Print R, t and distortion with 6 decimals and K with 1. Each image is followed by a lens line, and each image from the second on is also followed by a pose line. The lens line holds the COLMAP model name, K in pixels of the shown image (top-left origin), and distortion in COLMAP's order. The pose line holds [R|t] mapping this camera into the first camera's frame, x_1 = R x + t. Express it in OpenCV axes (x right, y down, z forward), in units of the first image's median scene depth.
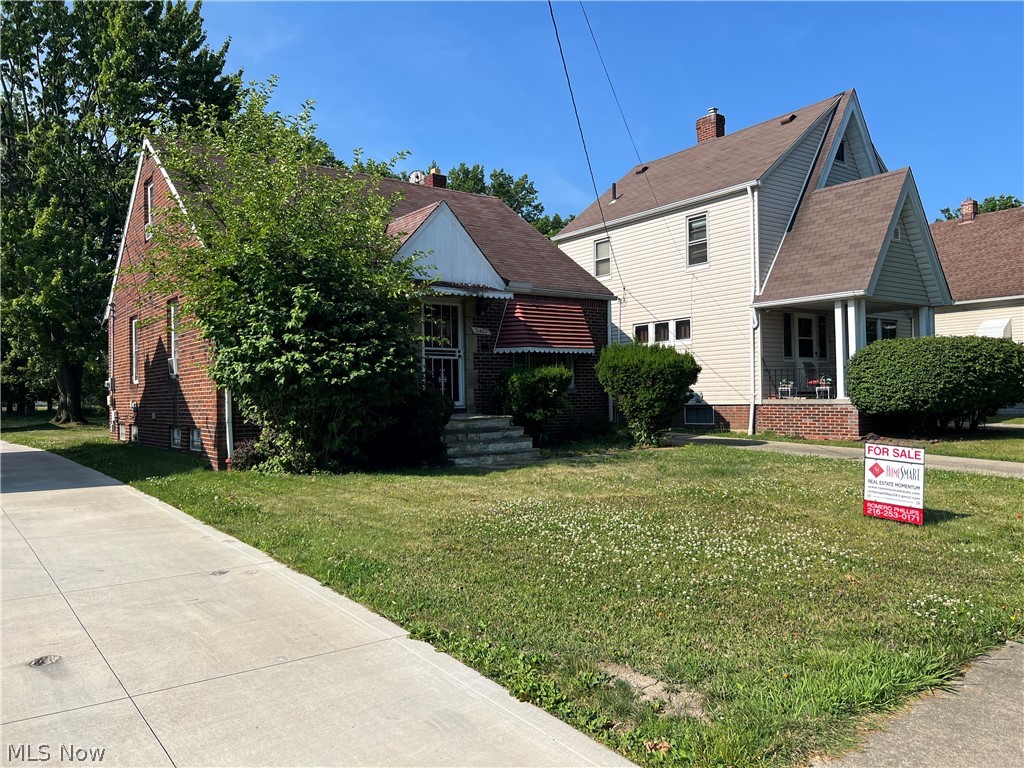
lens RADIAL K [[773.8, 0, 515.2], [0, 773.8, 389.2], [0, 0, 1]] dist [0.067325, 0.000621]
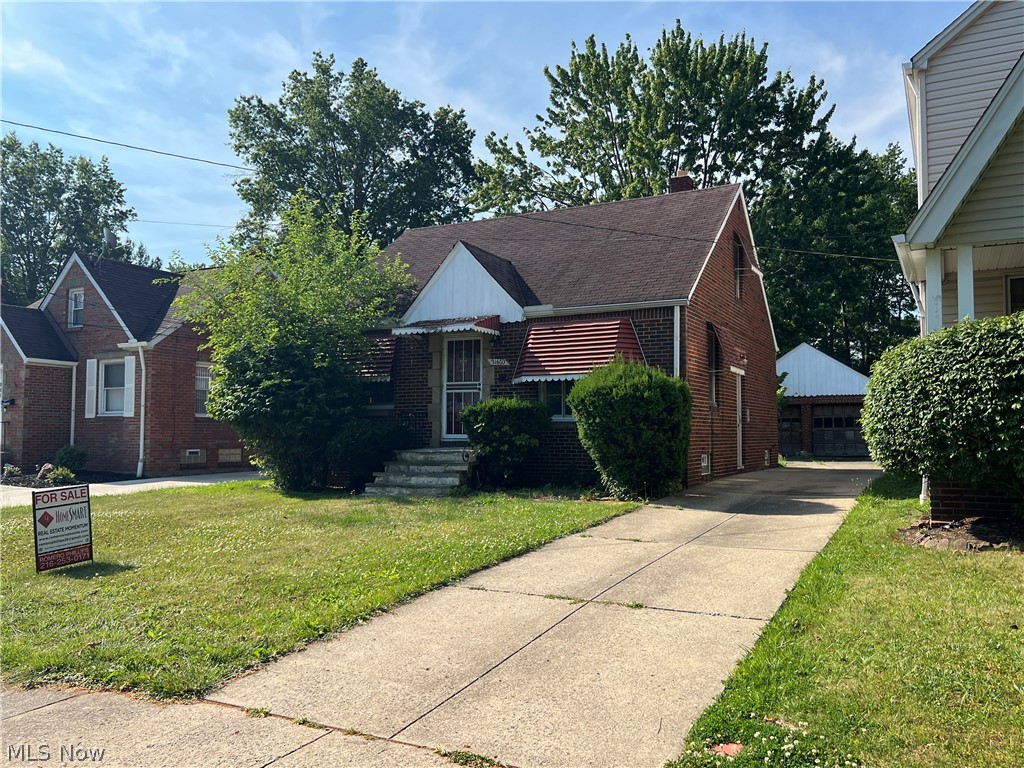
lens RADIAL K [[826.3, 0, 518.2], [0, 826.3, 383.2], [0, 0, 1]] dist [0.042729, -0.007338]
pose [[0.432060, -0.035434, -0.901149, 0.907956], [0.005202, 0.999309, -0.036800, -0.010628], [0.901830, 0.011212, 0.431946, 0.579780]]
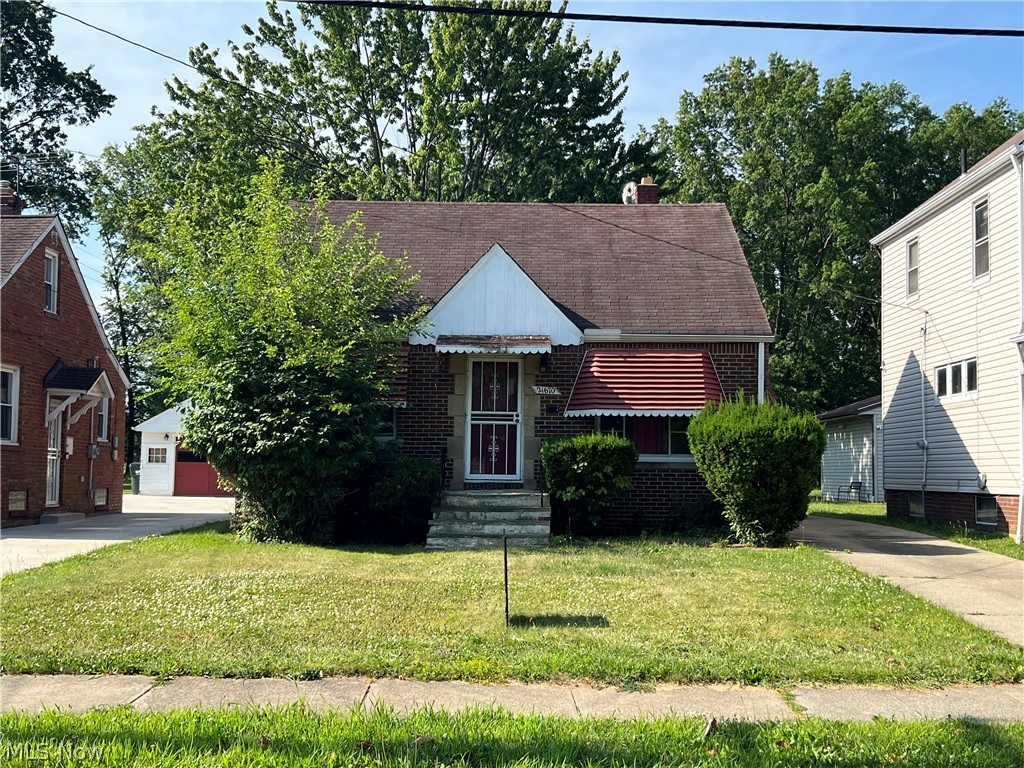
lens RADIAL K [[1203.1, 0, 509.0], [0, 1203.1, 380.5], [0, 0, 1]] dist [0.070906, 0.000000]
pose [[0.791509, -0.018816, -0.610868, 0.719834], [-0.017766, 0.998395, -0.053772, -0.015943], [0.610899, 0.053413, 0.789904, -0.045616]]
